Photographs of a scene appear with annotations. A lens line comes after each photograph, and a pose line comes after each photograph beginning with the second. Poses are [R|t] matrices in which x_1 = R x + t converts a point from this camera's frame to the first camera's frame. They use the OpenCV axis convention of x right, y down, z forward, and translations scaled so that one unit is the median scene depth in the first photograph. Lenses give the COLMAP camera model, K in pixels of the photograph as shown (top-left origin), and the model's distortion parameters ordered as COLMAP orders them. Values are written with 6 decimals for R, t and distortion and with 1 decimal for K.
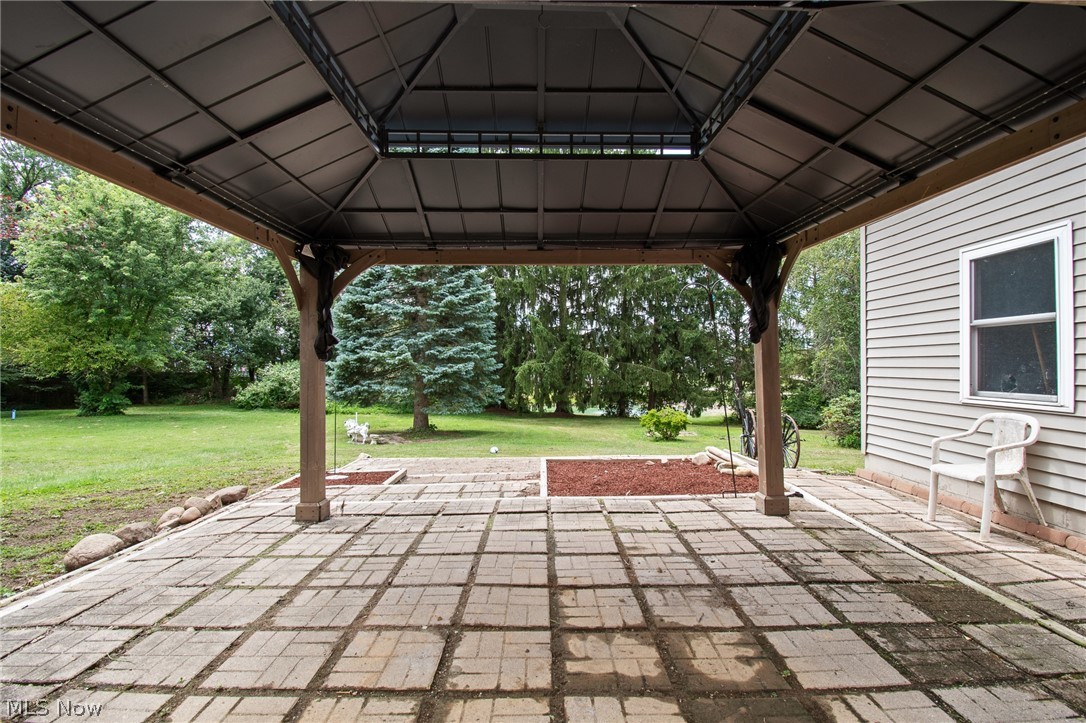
lens RADIAL K [[489.2, 0, 547.3], [0, 489.2, 363.2], [0, 0, 1]] dist [0.000040, -0.000750]
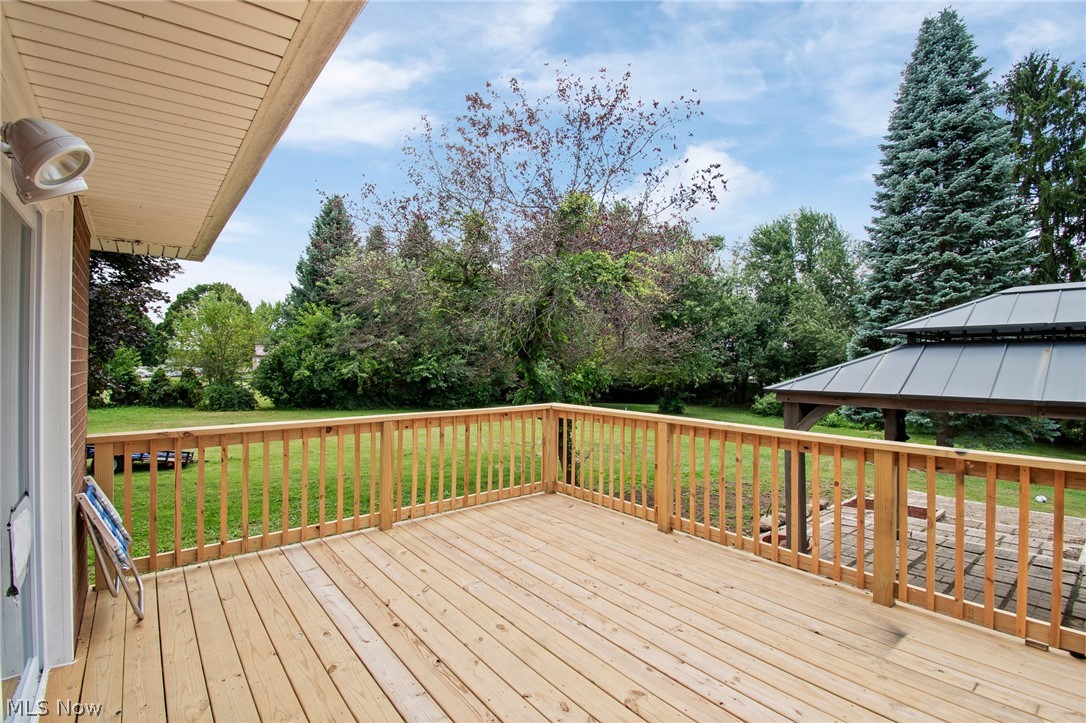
lens RADIAL K [[498.3, 0, 543.0], [0, 498.3, 361.5], [0, 0, 1]] dist [0.000218, -0.016301]
pose [[0.610642, -0.001092, -0.791906, 0.040647], [0.013425, 0.999870, 0.008974, -0.086026], [0.791793, -0.016111, 0.610577, -0.267482]]
